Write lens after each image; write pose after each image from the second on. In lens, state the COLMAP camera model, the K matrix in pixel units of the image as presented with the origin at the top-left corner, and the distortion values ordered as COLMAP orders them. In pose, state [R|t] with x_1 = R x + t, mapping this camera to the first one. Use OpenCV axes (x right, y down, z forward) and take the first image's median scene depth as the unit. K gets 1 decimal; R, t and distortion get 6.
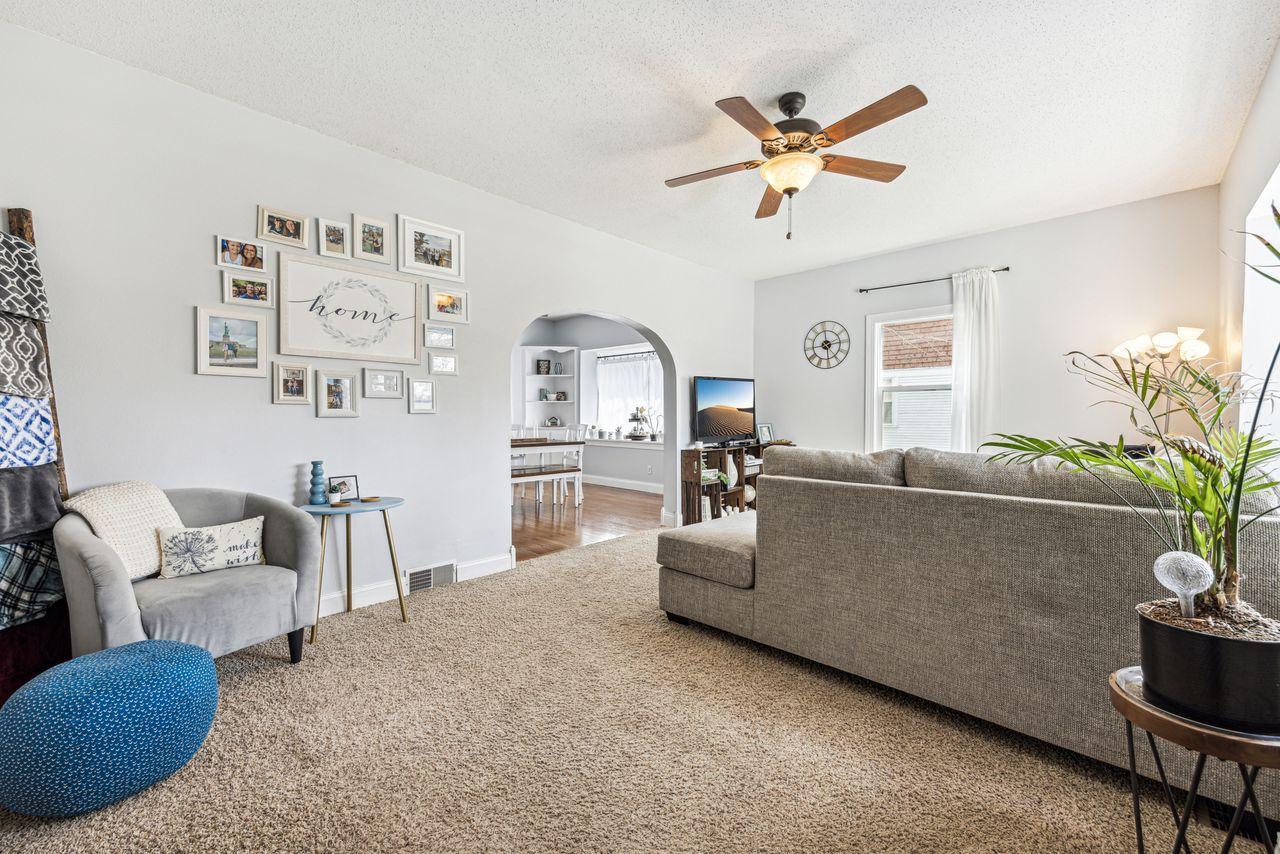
lens RADIAL K [[515.4, 0, 659.7], [0, 515.4, 415.2], [0, 0, 1]] dist [0.001606, 0.000045]
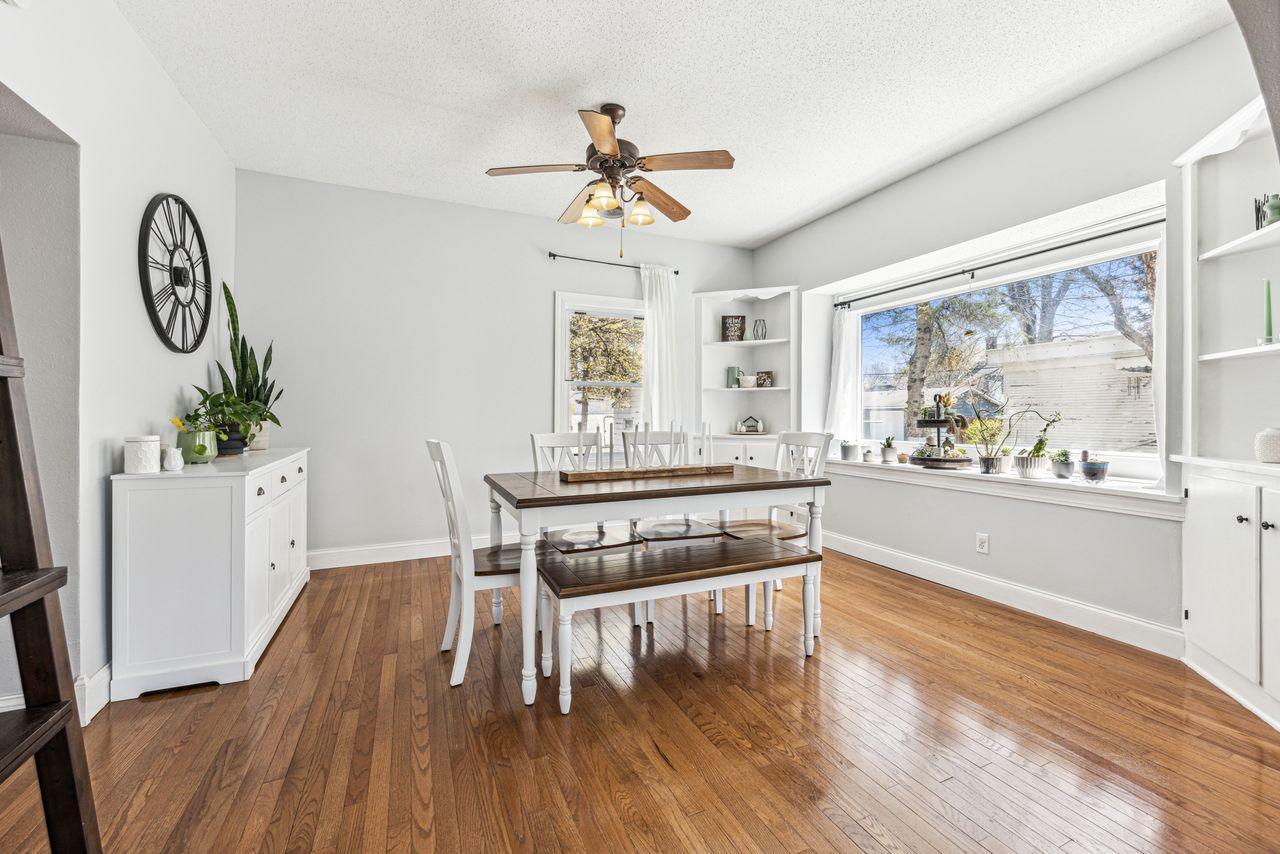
lens RADIAL K [[515.4, 0, 649.9], [0, 515.4, 417.7], [0, 0, 1]] dist [0.001606, 0.000045]
pose [[0.921034, 0.000186, -0.389481, -0.090118], [0.001387, 0.999992, 0.003756, 0.002193], [0.389479, -0.004000, 0.921027, 0.445838]]
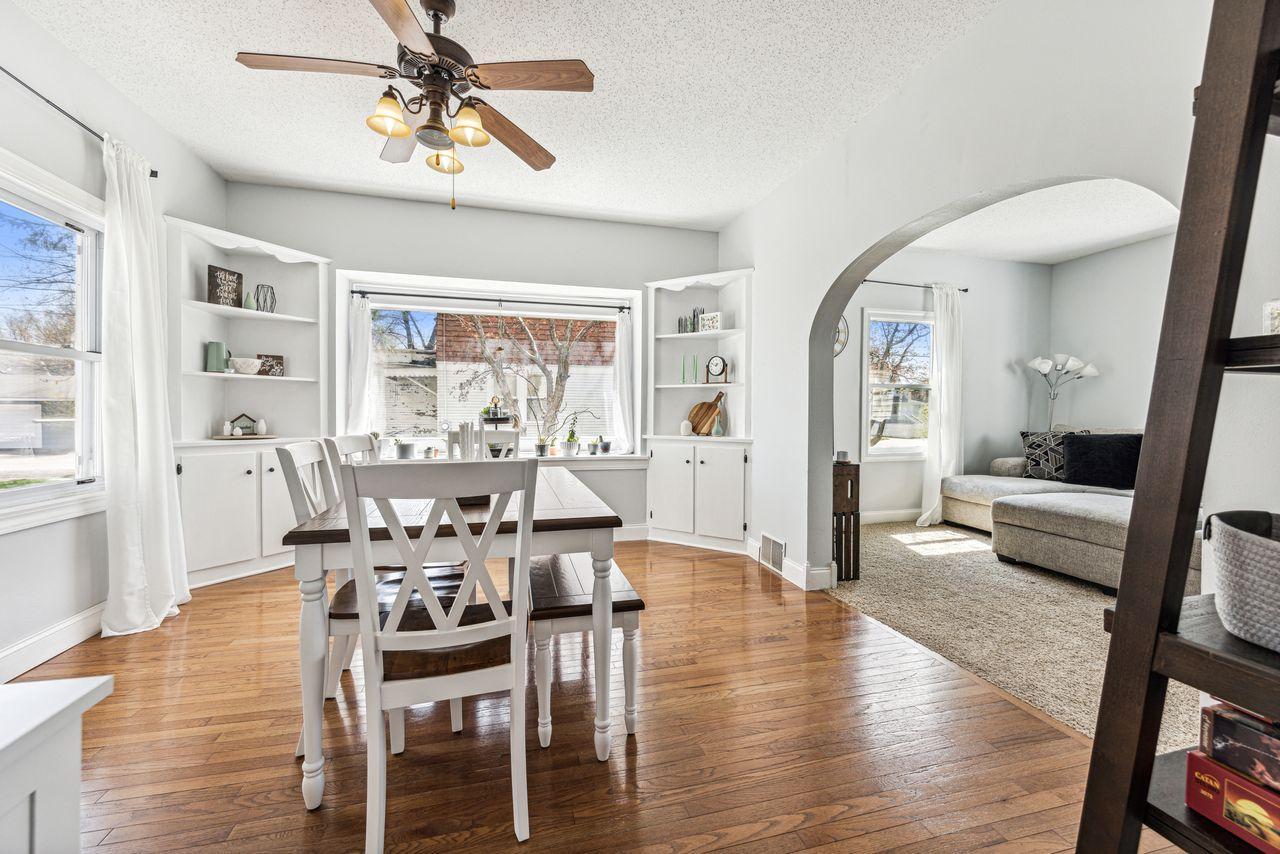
lens RADIAL K [[515.4, 0, 638.4], [0, 515.4, 422.5], [0, 0, 1]] dist [0.001606, 0.000045]
pose [[0.542816, -0.012845, 0.839753, -0.386839], [-0.005144, 0.999813, 0.018618, 0.000604], [-0.839836, -0.014426, 0.542649, 0.523031]]
